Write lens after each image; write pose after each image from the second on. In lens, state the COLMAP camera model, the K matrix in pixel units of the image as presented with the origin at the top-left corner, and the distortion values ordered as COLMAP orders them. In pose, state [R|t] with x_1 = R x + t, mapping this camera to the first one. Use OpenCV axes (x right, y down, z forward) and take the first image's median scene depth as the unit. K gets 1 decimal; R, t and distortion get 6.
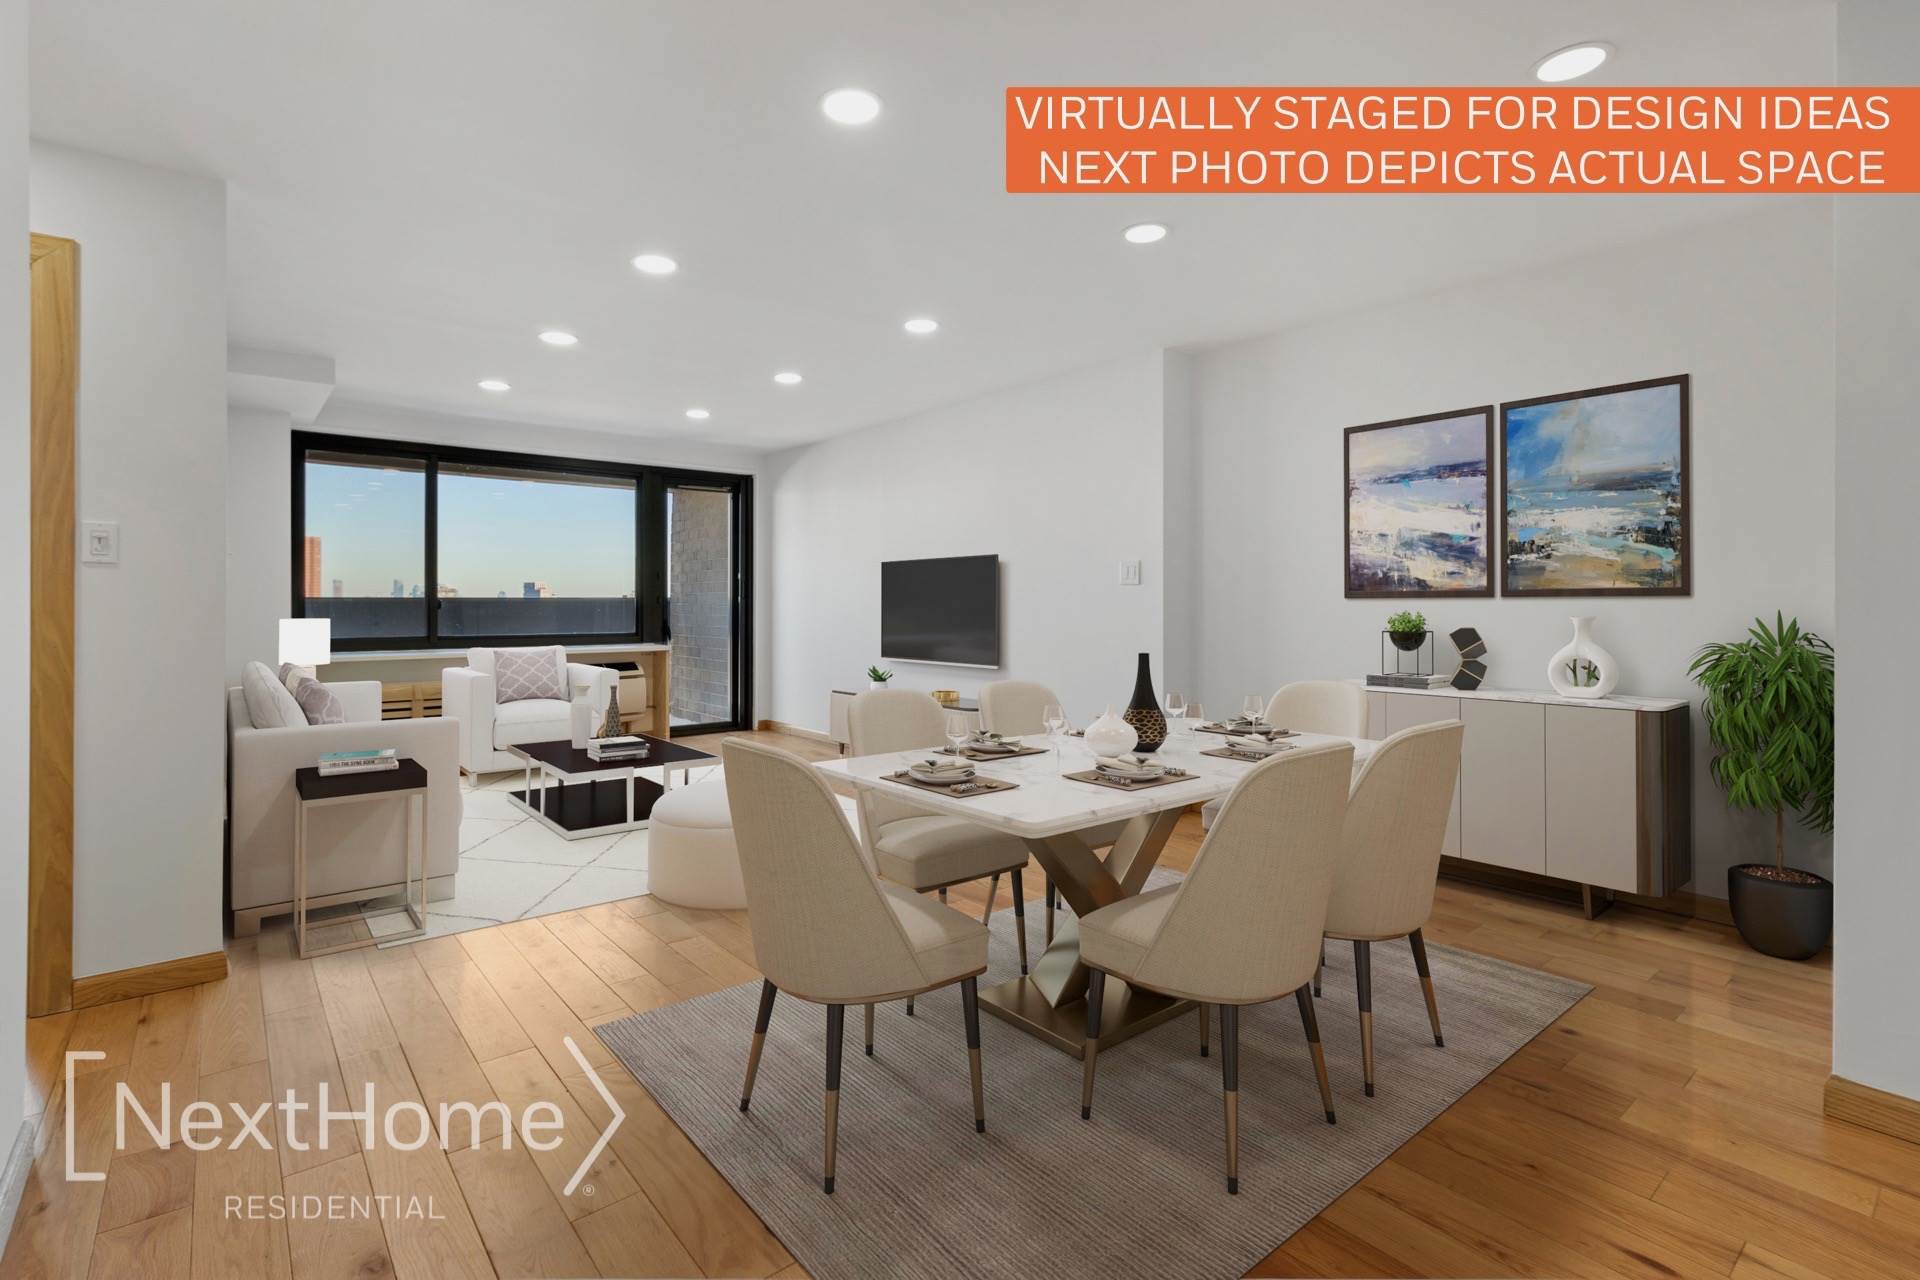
lens RADIAL K [[894.5, 0, 948.7], [0, 894.5, 603.8], [0, 0, 1]] dist [0.003572, 0.000100]
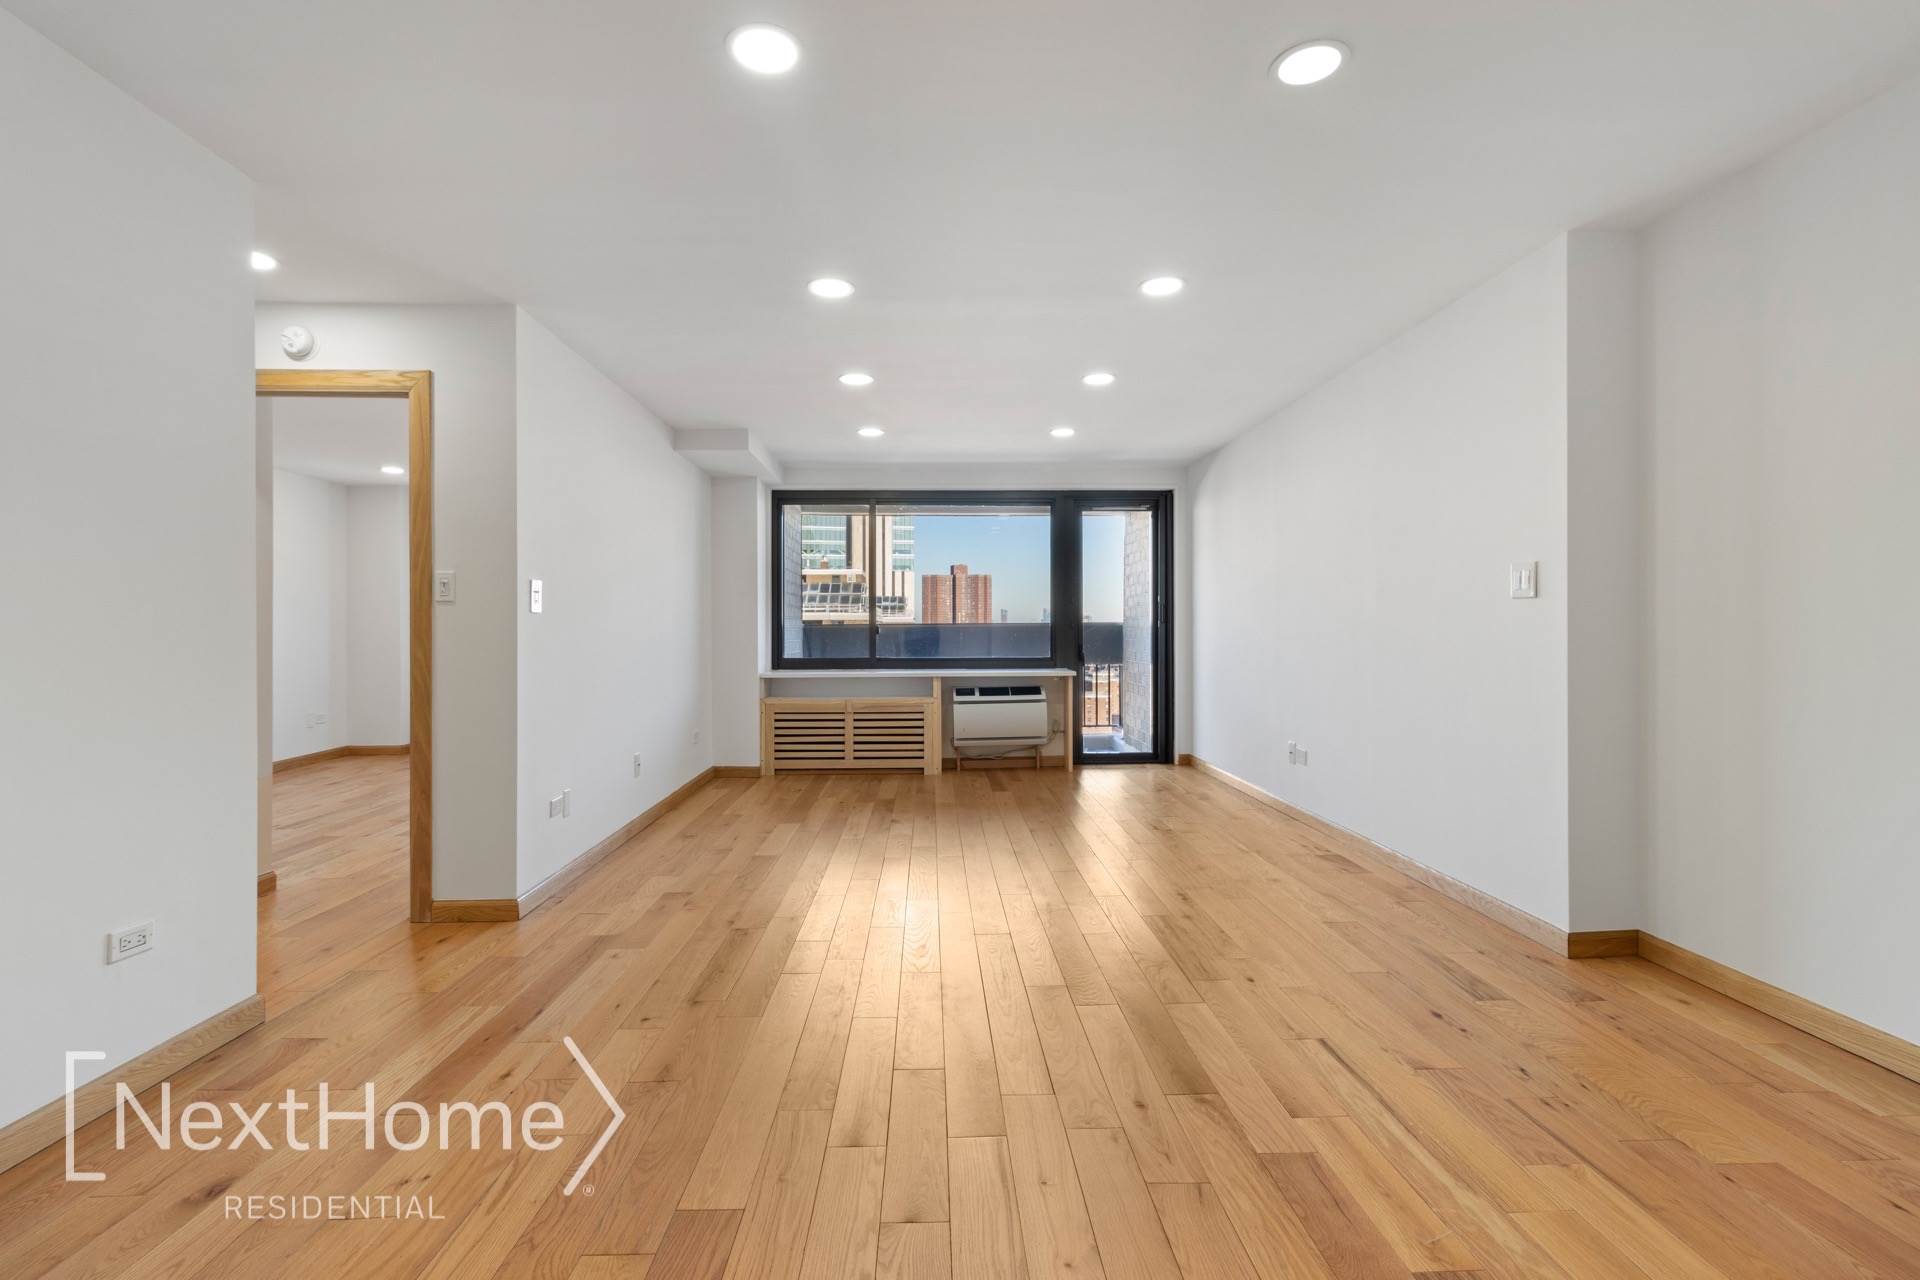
lens RADIAL K [[894.5, 0, 957.5], [0, 894.5, 629.7], [0, 0, 1]] dist [0.003572, 0.000100]
pose [[0.795620, -0.002965, -0.605789, 0.188504], [0.004118, 0.999991, 0.000515, 0.000101], [0.605782, -0.002904, 0.795625, 0.141567]]
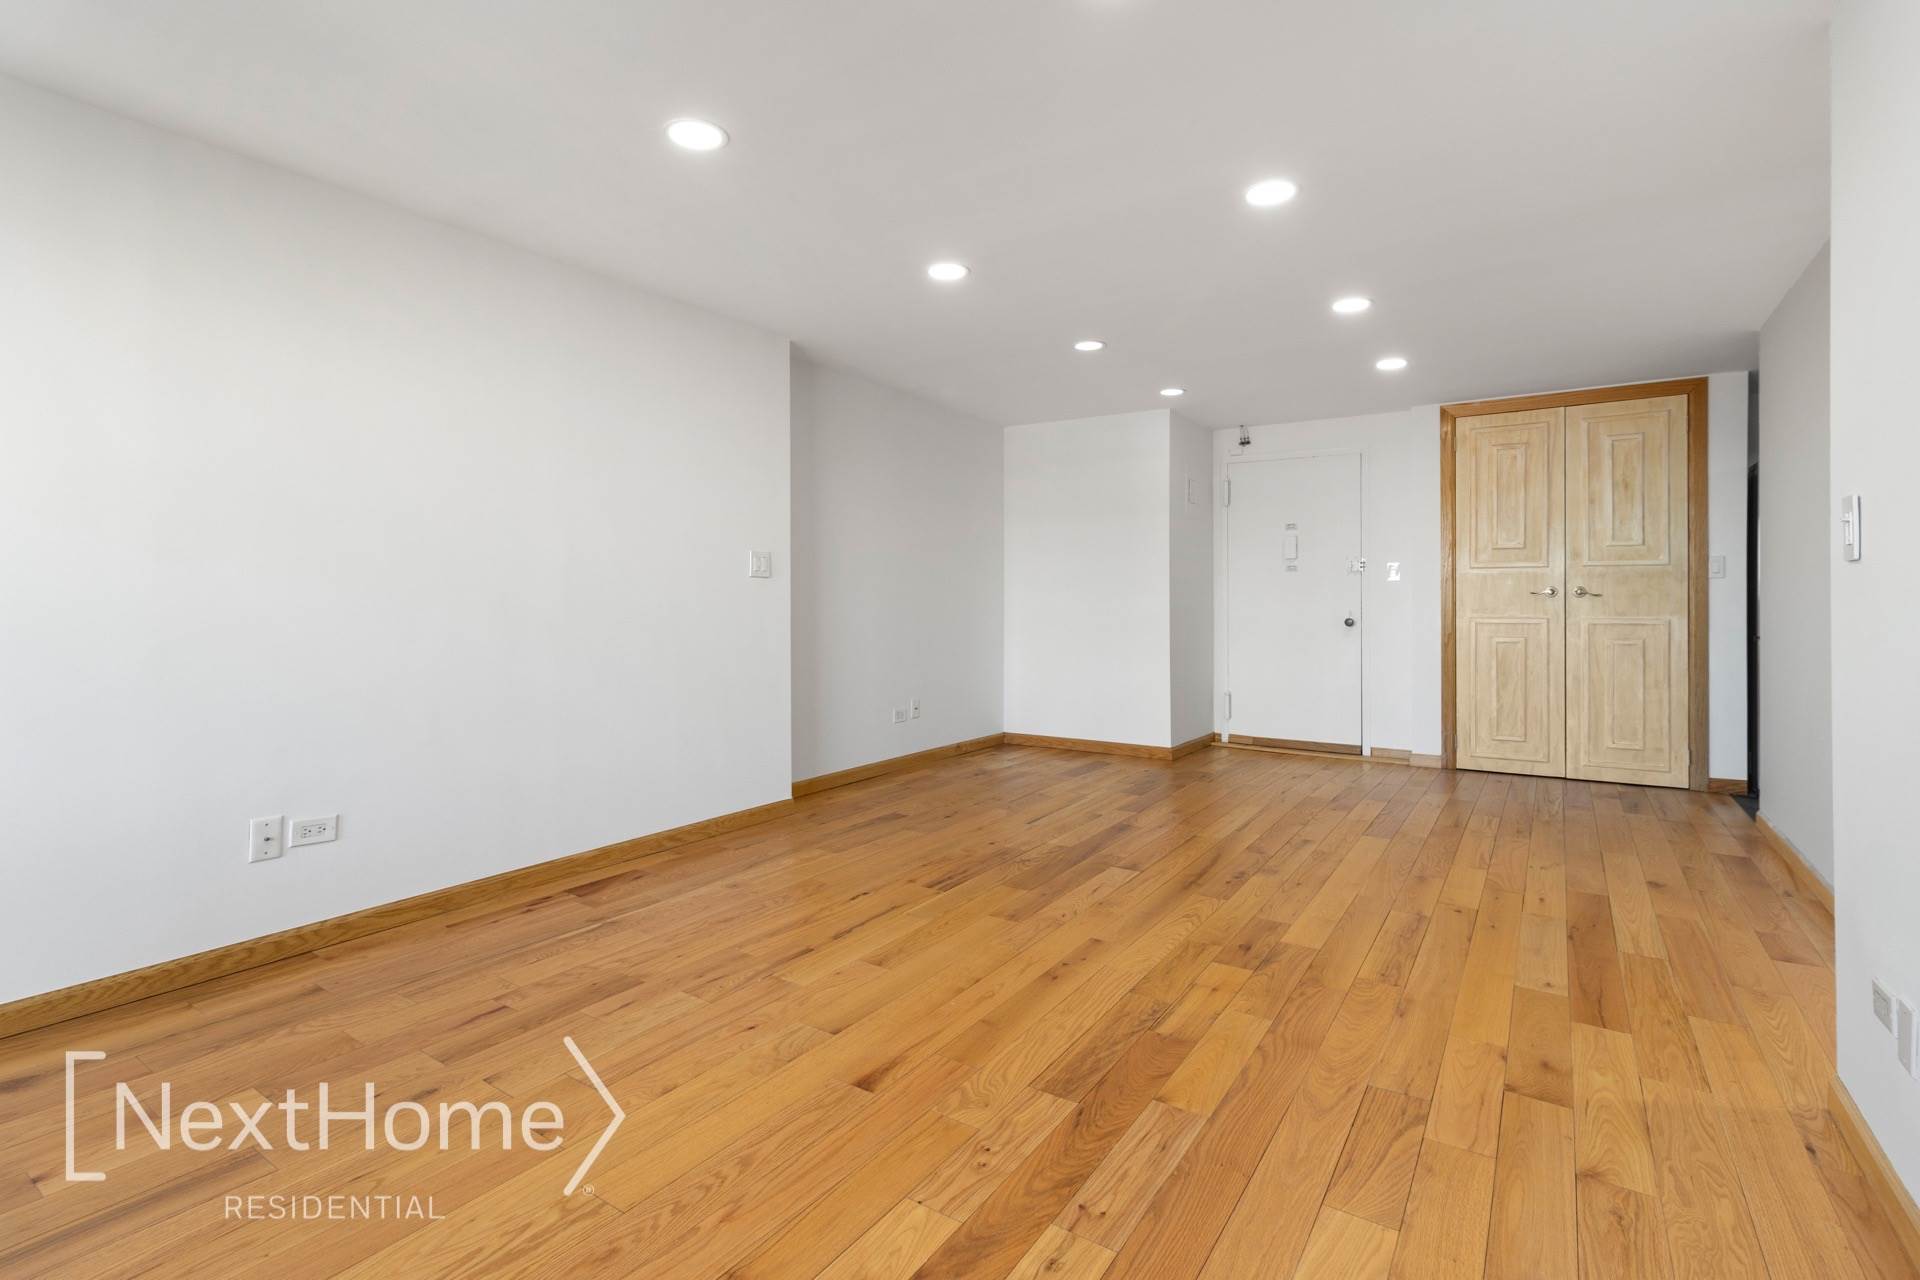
lens RADIAL K [[894.5, 0, 956.3], [0, 894.5, 600.4], [0, 0, 1]] dist [0.003572, 0.000100]
pose [[-0.286018, -0.001842, 0.958222, -0.519901], [-0.002032, 0.999997, 0.001316, 0.000732], [-0.958222, -0.001571, -0.286021, 0.749454]]
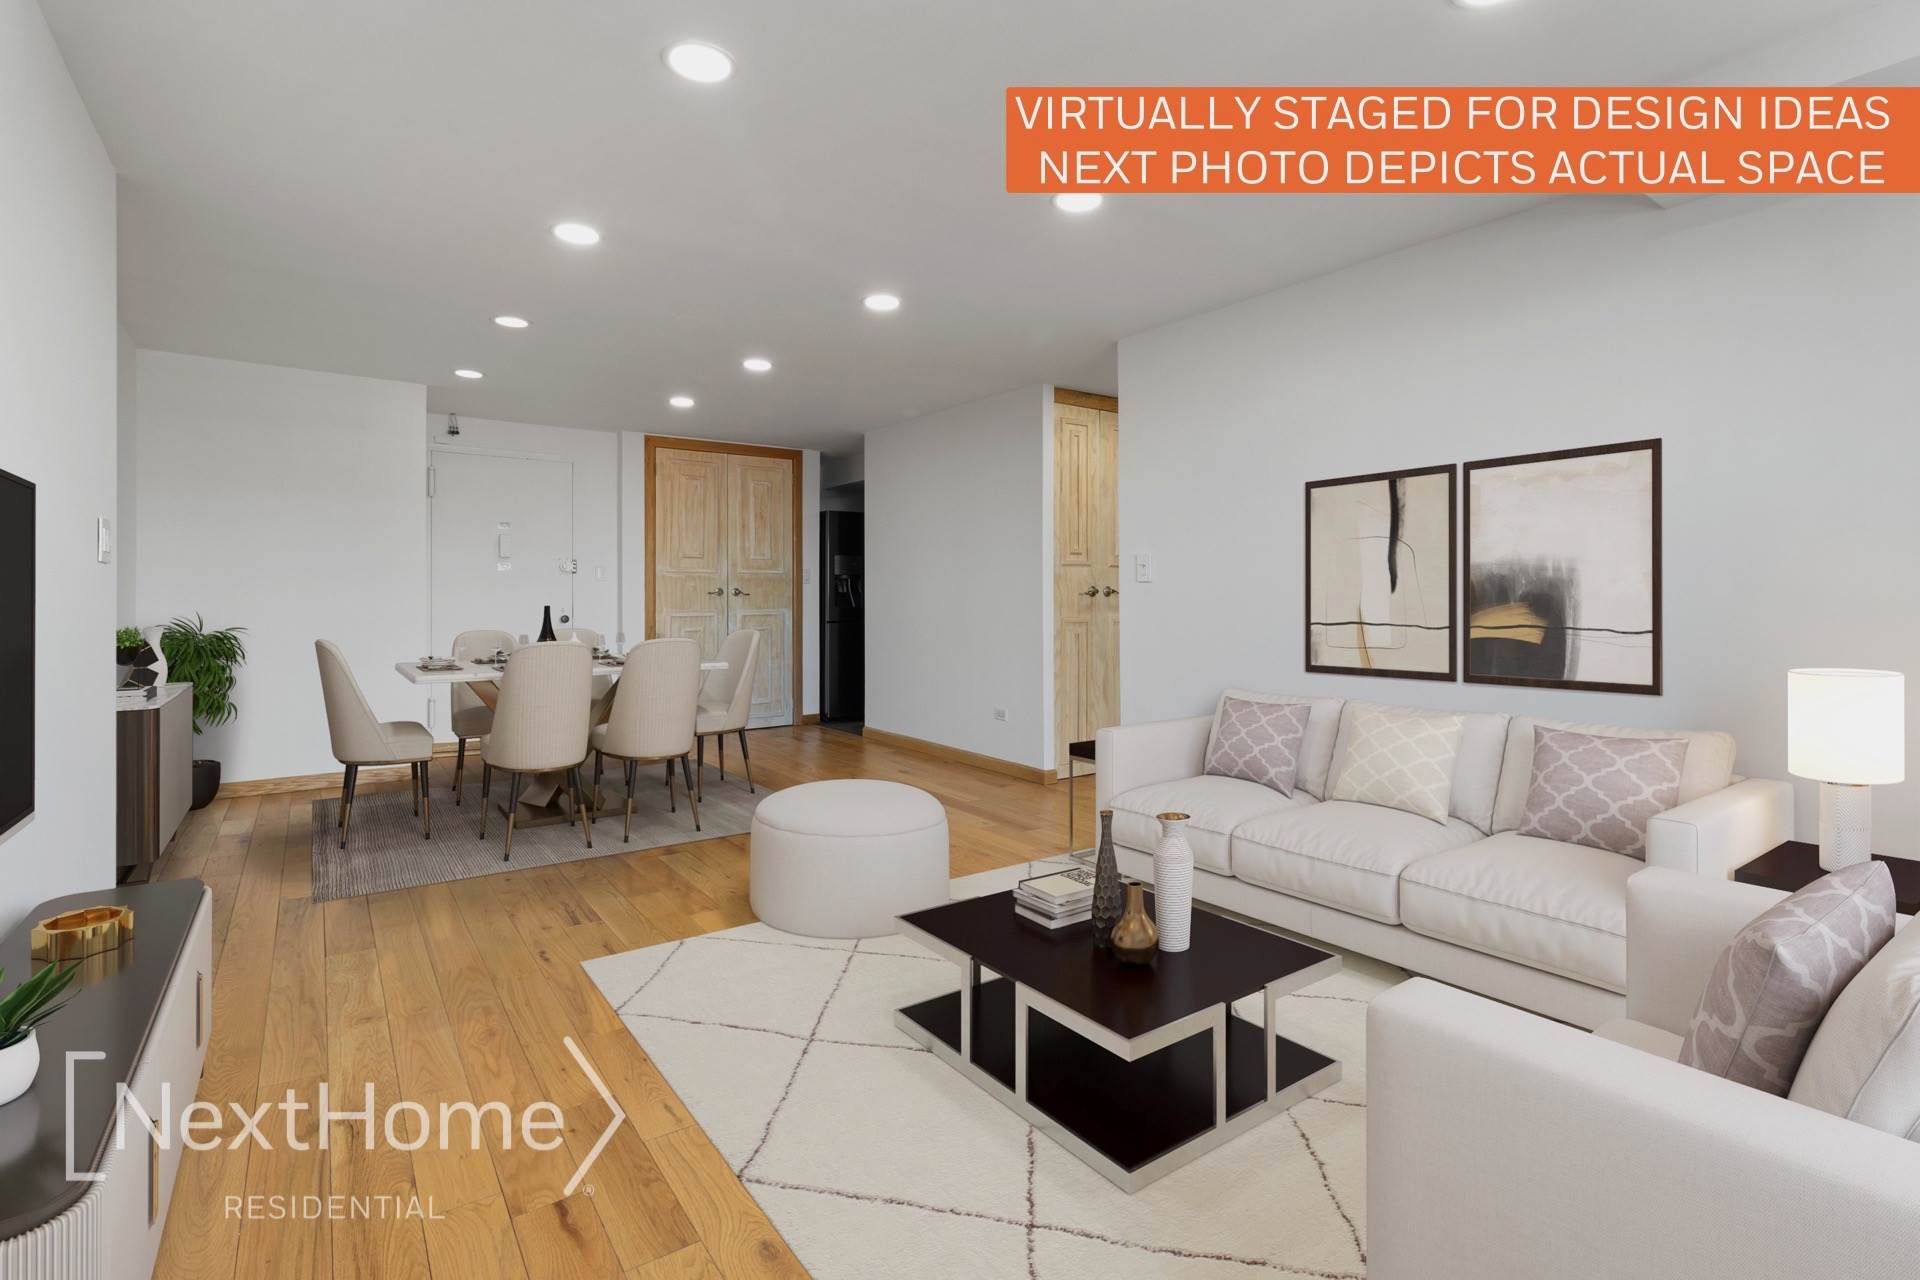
lens RADIAL K [[894.5, 0, 948.4], [0, 894.5, 600.3], [0, 0, 1]] dist [0.003572, 0.000100]
pose [[-0.996796, -0.000225, 0.079990, -0.251032], [-0.000015, 0.999997, 0.002631, 0.000131], [-0.079990, 0.002621, -0.996792, 1.052641]]
